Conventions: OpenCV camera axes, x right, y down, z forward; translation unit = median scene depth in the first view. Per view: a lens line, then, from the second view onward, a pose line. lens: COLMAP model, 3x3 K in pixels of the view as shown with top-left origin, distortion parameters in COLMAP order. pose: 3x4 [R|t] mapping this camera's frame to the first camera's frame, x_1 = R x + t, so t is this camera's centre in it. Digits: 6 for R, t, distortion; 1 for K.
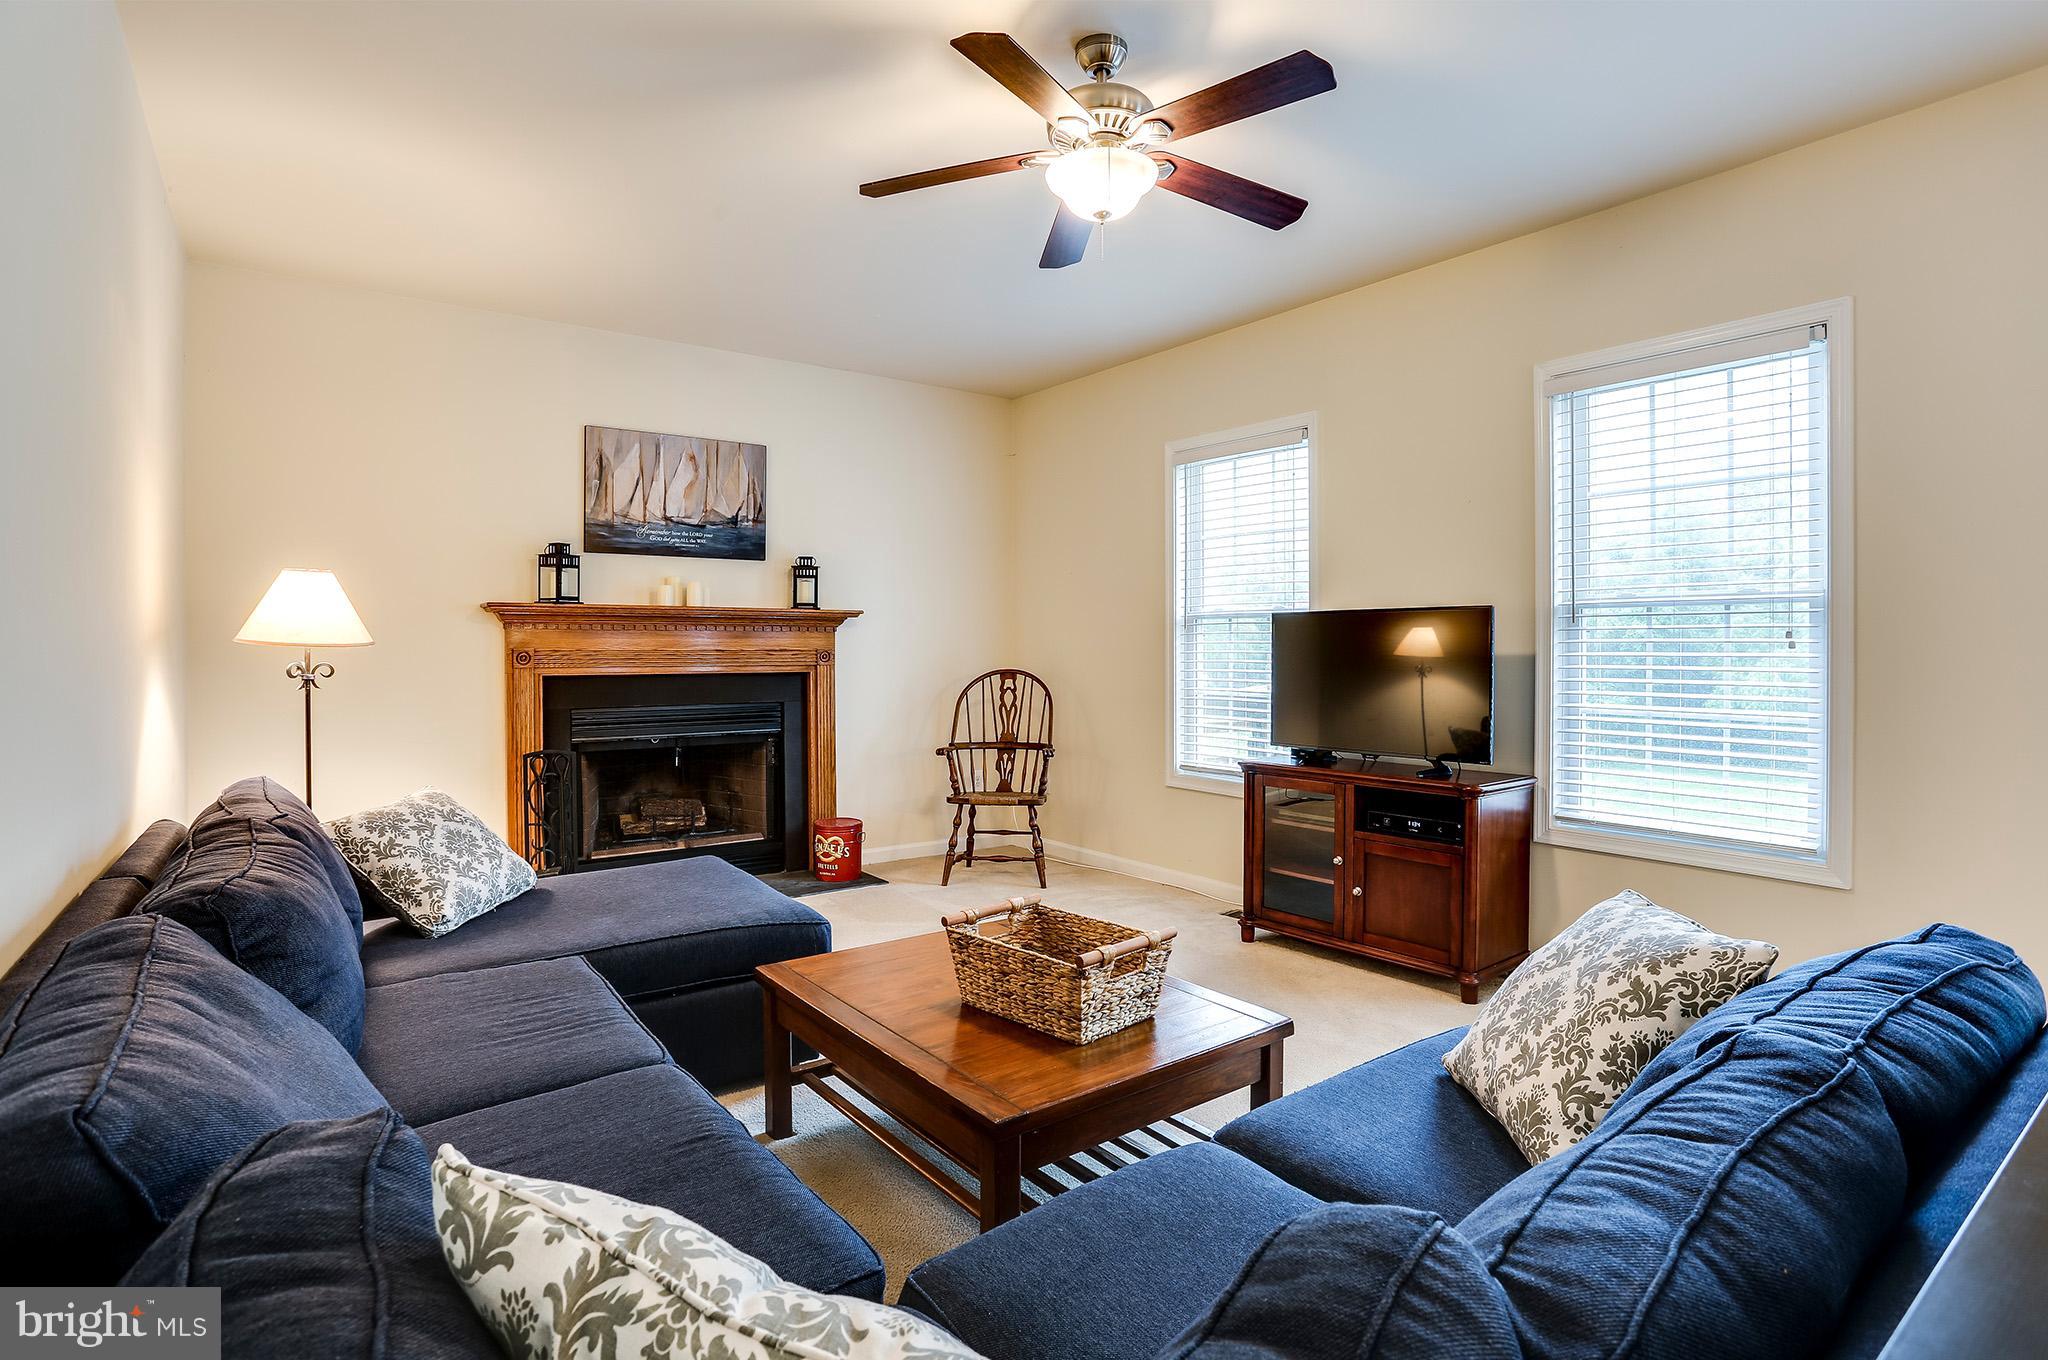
lens RADIAL K [[1005.4, 0, 1024.0], [0, 1005.4, 680.0], [0, 0, 1]] dist [-0.065205, 0.023777]
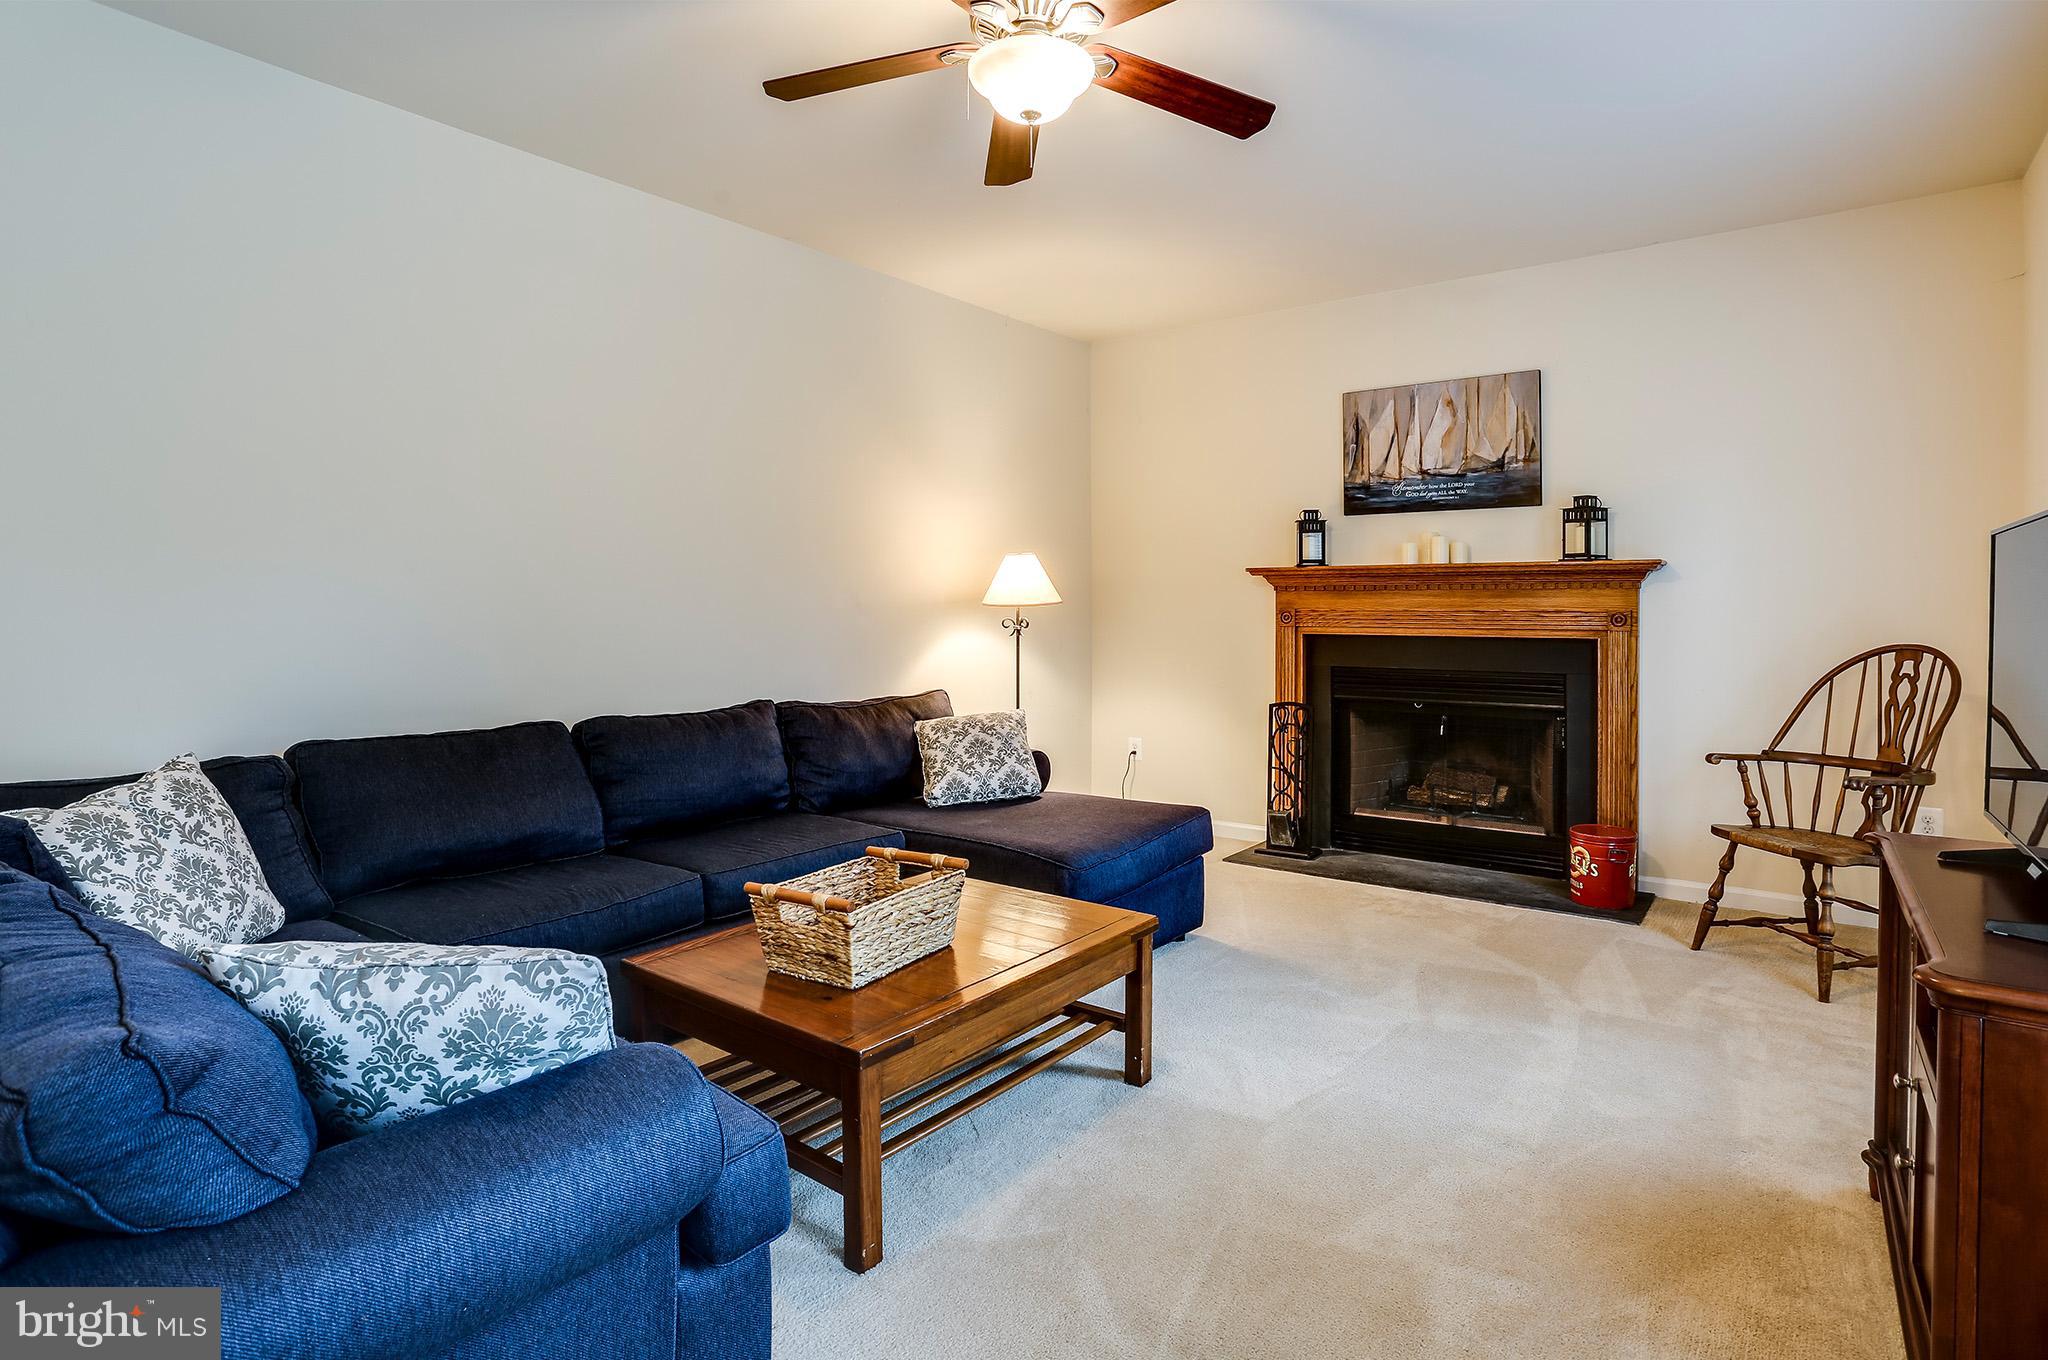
lens RADIAL K [[1042.2, 0, 1040.3], [0, 1042.2, 627.0], [0, 0, 1]] dist [-0.033210, 0.021264]
pose [[0.321167, 0.017548, -0.946860, 0.447464], [-0.032112, 0.999455, 0.007631, -0.009945], [0.946478, 0.027954, 0.321556, 0.327922]]
